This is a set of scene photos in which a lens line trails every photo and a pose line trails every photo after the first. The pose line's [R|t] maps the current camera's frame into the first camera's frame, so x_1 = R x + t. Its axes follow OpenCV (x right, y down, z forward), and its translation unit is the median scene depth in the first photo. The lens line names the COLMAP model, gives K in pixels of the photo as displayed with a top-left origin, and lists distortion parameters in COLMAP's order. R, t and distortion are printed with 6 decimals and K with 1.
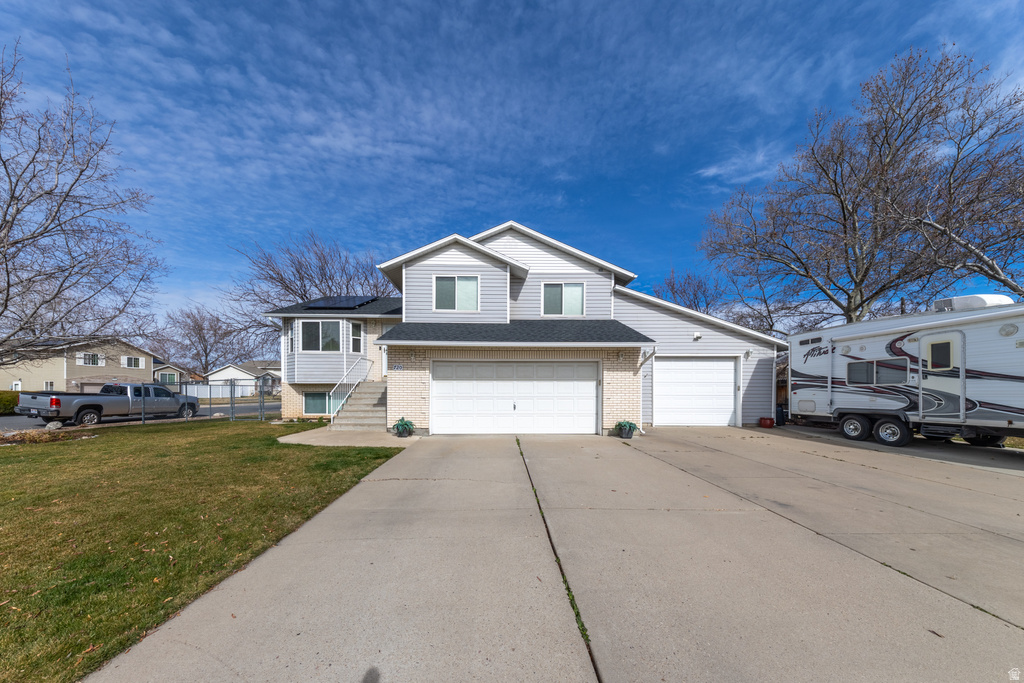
lens RADIAL K [[434.5, 0, 514.9], [0, 434.5, 392.2], [0, 0, 1]] dist [0.006707, 0.000482]
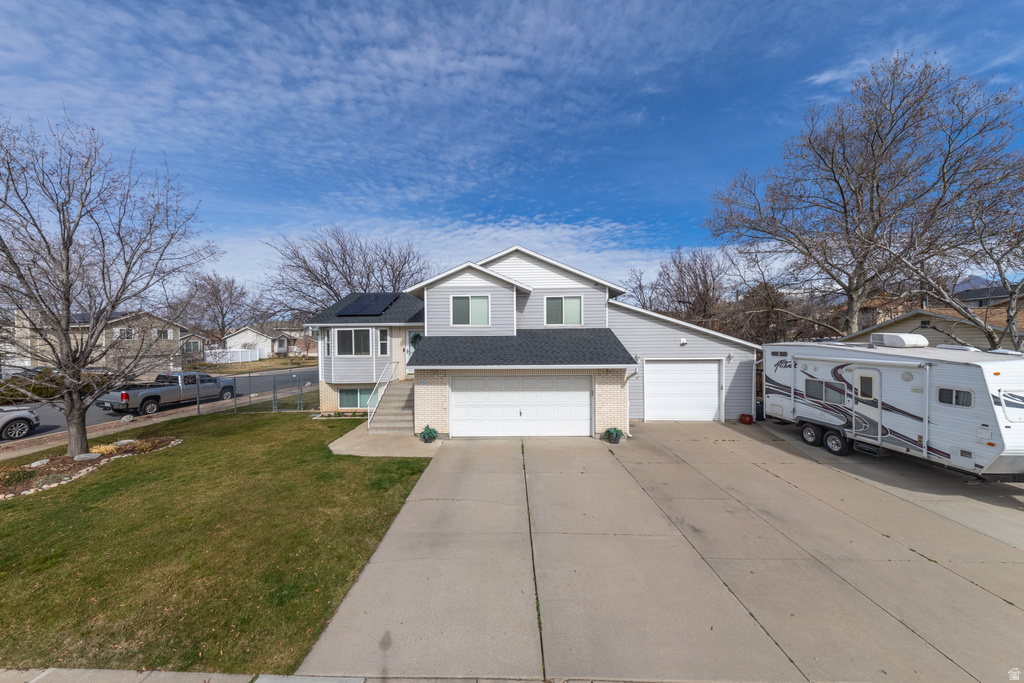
lens RADIAL K [[469.9, 0, 509.5], [0, 469.9, 335.9], [0, 0, 1]] dist [0.017113, -0.001550]
pose [[0.998801, -0.012504, -0.047334, 0.029526], [0.013071, 0.999846, 0.011684, -0.178842], [0.047181, -0.012289, 0.998811, -0.258738]]
